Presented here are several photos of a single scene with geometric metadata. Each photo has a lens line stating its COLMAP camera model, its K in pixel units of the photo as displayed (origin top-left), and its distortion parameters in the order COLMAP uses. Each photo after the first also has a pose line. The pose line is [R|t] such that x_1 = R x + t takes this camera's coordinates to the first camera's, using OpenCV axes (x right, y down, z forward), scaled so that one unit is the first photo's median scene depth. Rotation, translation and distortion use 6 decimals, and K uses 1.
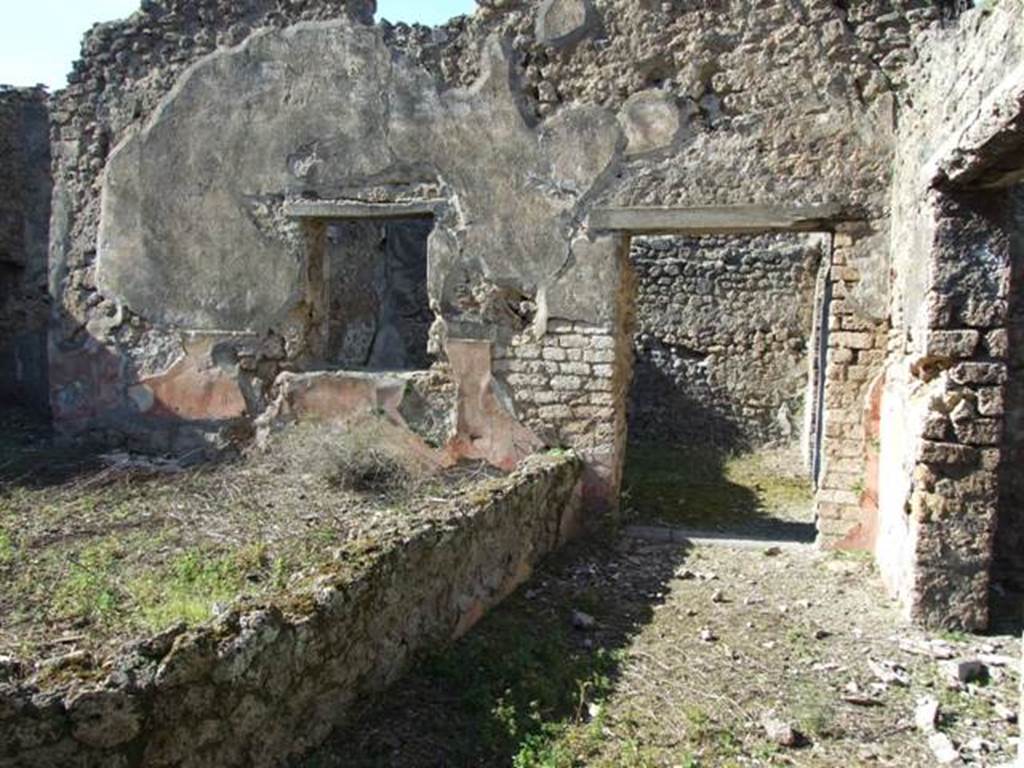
lens RADIAL K [[801.9, 0, 523.6], [0, 801.9, 366.0], [0, 0, 1]] dist [-0.056451, 0.052086]
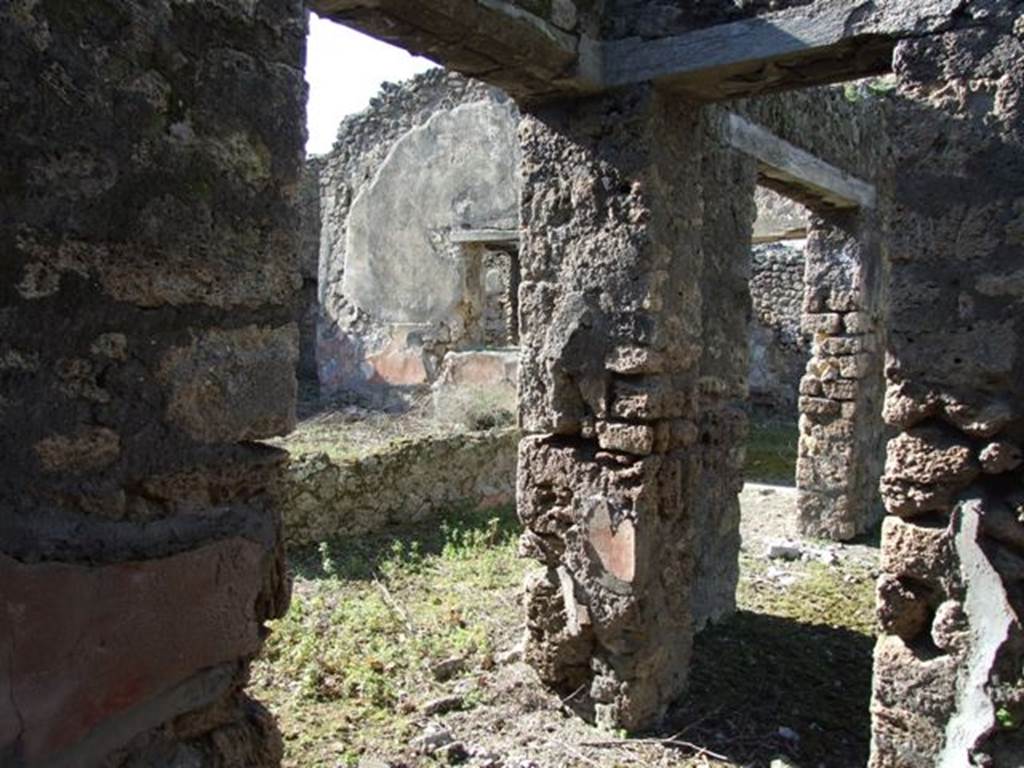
lens RADIAL K [[801.9, 0, 540.8], [0, 801.9, 364.8], [0, 0, 1]] dist [-0.056451, 0.052086]
pose [[0.931478, 0.010710, -0.363640, 0.475326], [-0.012085, 0.999926, -0.001507, 0.039370], [0.363597, 0.005798, 0.931538, -0.345499]]
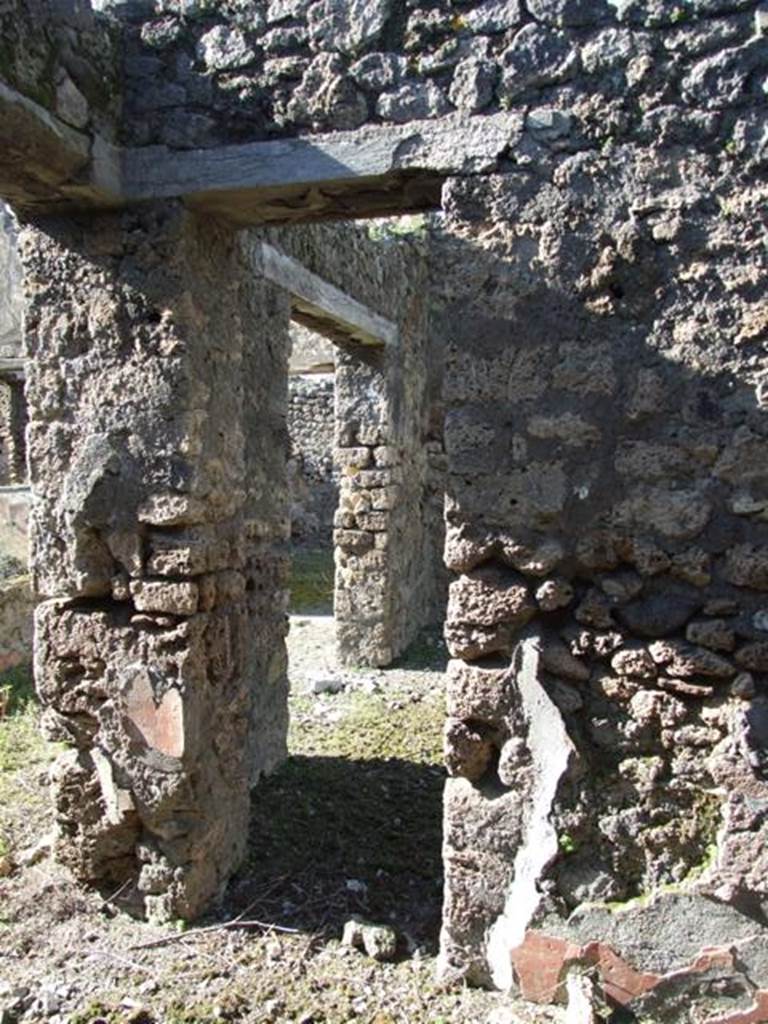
lens RADIAL K [[801.9, 0, 411.1], [0, 801.9, 493.9], [0, 0, 1]] dist [-0.056451, 0.052086]
pose [[0.998063, -0.033592, 0.052357, 0.457328], [0.033656, 0.999433, -0.000339, 0.030578], [-0.052316, 0.002101, 0.998628, -0.308616]]
